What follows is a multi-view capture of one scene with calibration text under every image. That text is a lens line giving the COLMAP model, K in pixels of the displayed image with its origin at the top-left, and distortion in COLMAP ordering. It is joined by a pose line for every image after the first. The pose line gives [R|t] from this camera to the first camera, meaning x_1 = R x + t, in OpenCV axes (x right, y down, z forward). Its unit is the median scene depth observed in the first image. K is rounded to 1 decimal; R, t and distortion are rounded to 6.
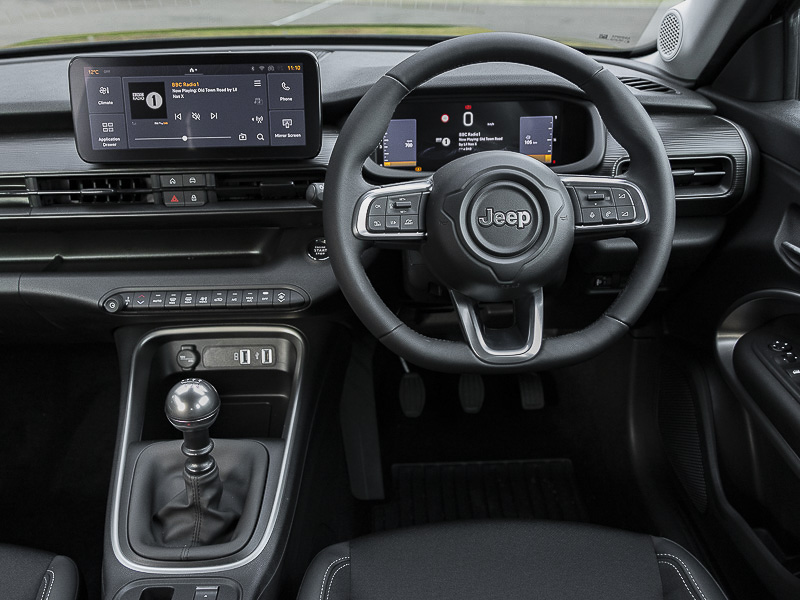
lens RADIAL K [[818.7, 0, 374.9], [0, 818.7, 296.0], [0, 0, 1]] dist [-0.023916, -0.003587]
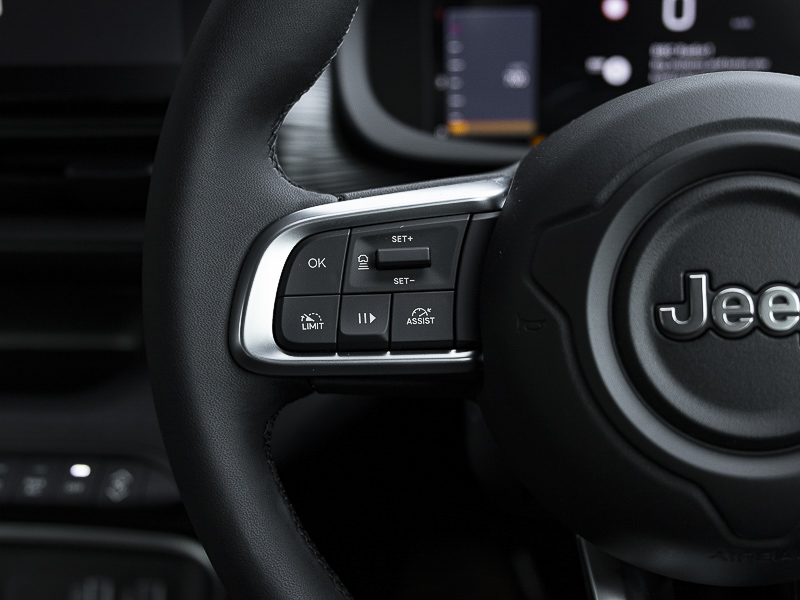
lens RADIAL K [[1236.1, 0, 400.0], [0, 1236.1, 300.0], [0, 0, 1]] dist [0.004547, -0.010488]
pose [[0.986108, 0.004897, -0.166036, 0.098164], [-0.012180, 0.999006, -0.042873, -0.069959], [0.165661, 0.044299, 0.985187, 0.508781]]
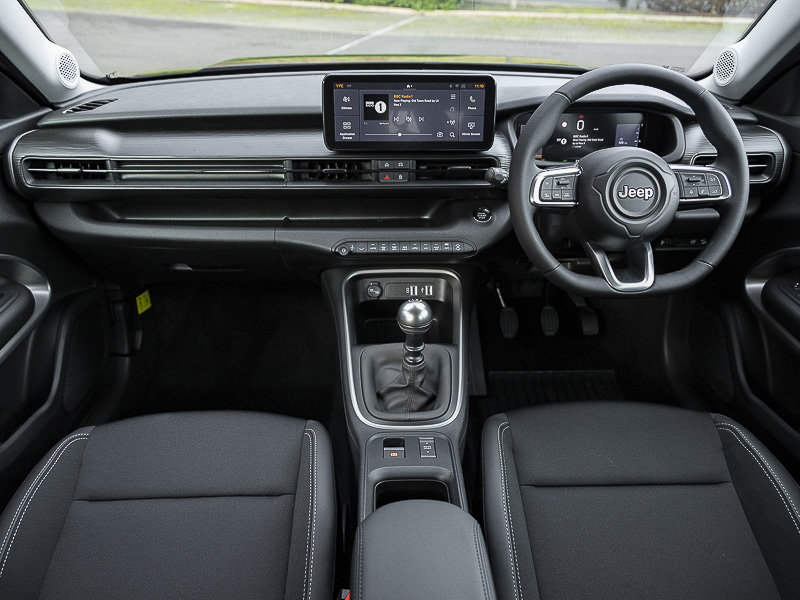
lens RADIAL K [[619.2, 0, 400.0], [0, 619.2, 300.0], [0, 0, 1]] dist [0.007507, 0.000181]
pose [[0.999803, 0.015790, 0.012062, -0.244912], [-0.016453, 0.998237, 0.057027, 0.036439], [-0.011140, -0.057214, 0.998300, -0.108796]]
